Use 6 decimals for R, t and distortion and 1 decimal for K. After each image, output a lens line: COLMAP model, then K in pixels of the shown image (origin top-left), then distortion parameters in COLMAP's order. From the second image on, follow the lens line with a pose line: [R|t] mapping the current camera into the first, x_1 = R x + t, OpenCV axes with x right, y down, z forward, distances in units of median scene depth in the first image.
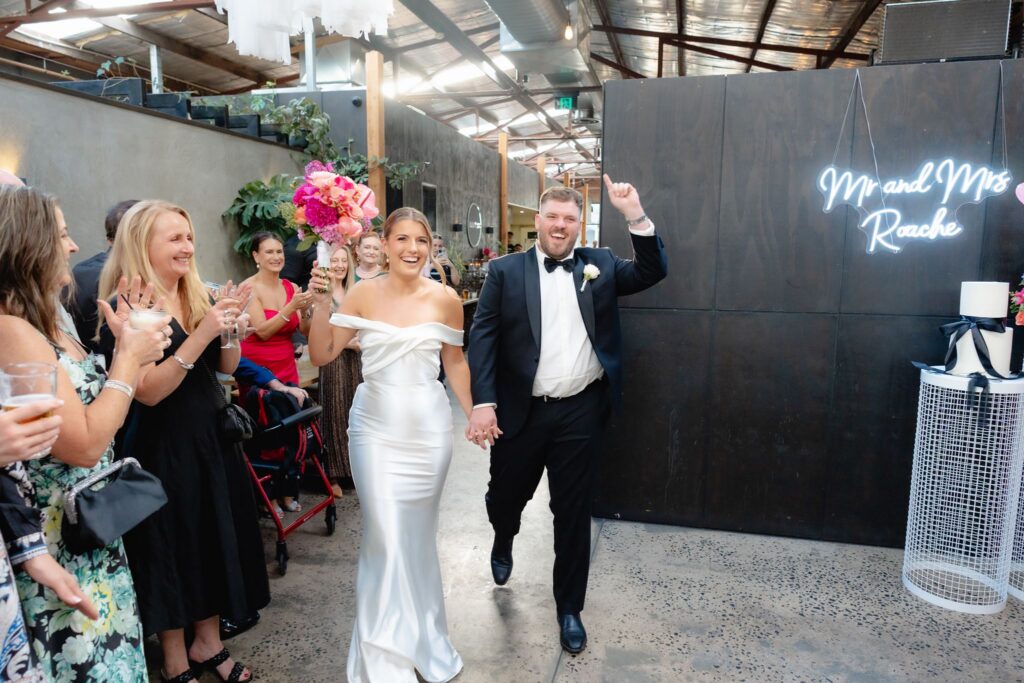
lens RADIAL K [[704.4, 0, 509.6], [0, 704.4, 292.7], [0, 0, 1]] dist [0.002077, 0.002276]
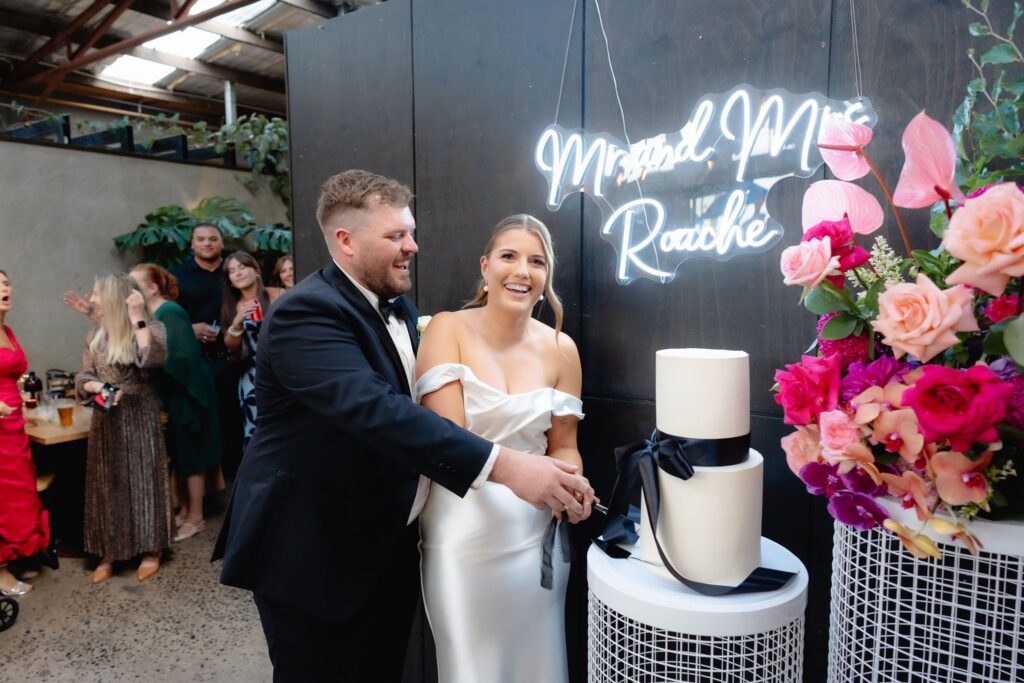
lens RADIAL K [[704.4, 0, 509.6], [0, 704.4, 292.7], [0, 0, 1]] dist [0.002077, 0.002276]
pose [[0.931924, -0.000626, -0.362652, 0.628703], [-0.011244, 0.999468, -0.030619, -0.031895], [0.362478, 0.032612, 0.931422, 0.478720]]
